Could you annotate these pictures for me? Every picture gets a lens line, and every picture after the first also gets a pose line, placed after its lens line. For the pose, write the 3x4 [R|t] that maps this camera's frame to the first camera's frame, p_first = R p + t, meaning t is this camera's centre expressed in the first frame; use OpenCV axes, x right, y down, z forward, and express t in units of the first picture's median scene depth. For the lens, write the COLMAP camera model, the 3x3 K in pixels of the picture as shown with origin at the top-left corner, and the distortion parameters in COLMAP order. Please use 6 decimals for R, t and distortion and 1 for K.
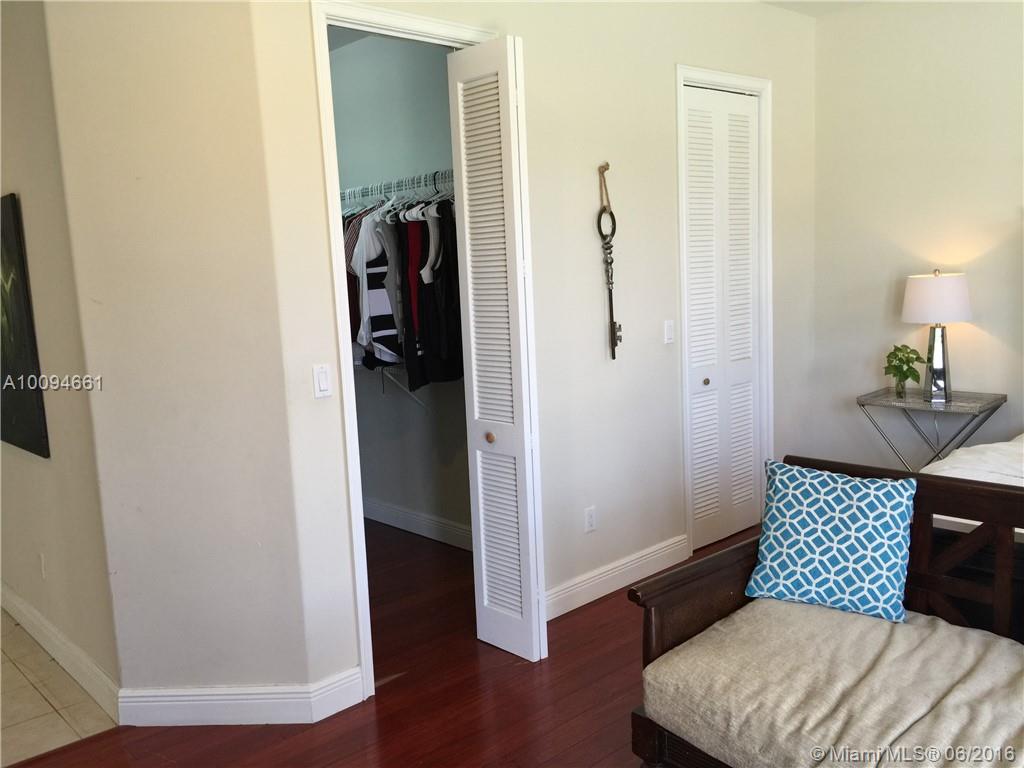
lens RADIAL K [[891.6, 0, 513.9], [0, 891.6, 385.7], [0, 0, 1]] dist [0.080265, -0.041527]
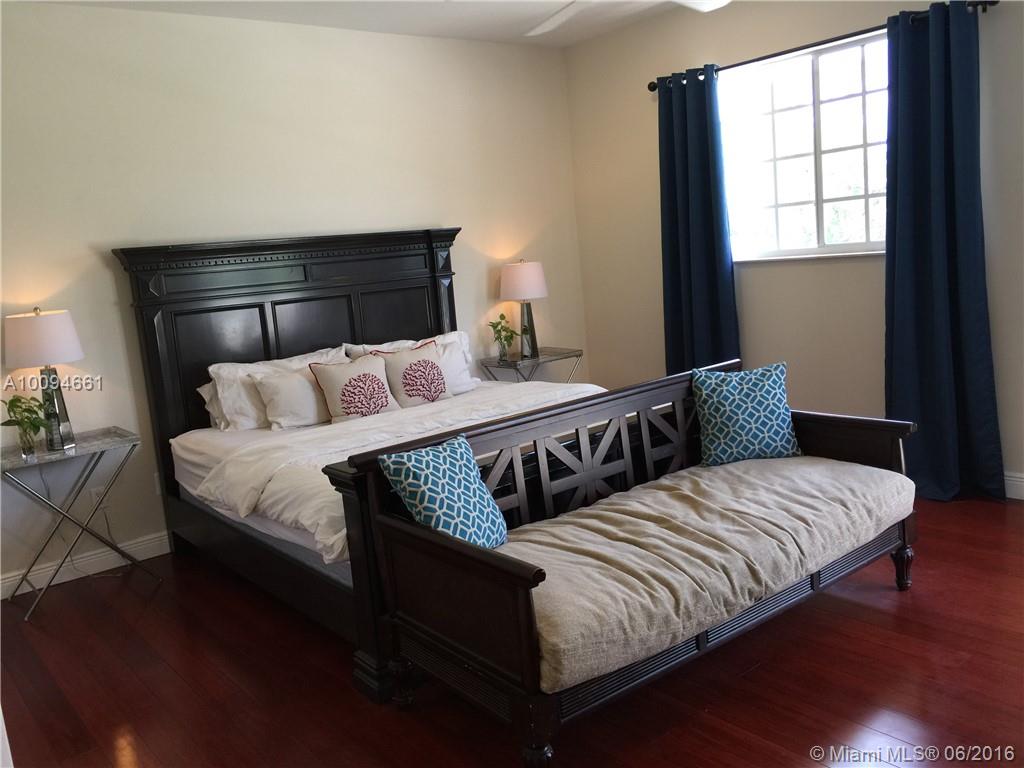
lens RADIAL K [[891.6, 0, 514.7], [0, 891.6, 383.1], [0, 0, 1]] dist [0.080265, -0.041527]
pose [[0.056985, -0.100418, 0.993312, -0.831075], [0.216776, 0.972437, 0.085871, -0.054119], [-0.974557, 0.210433, 0.077182, 0.939674]]
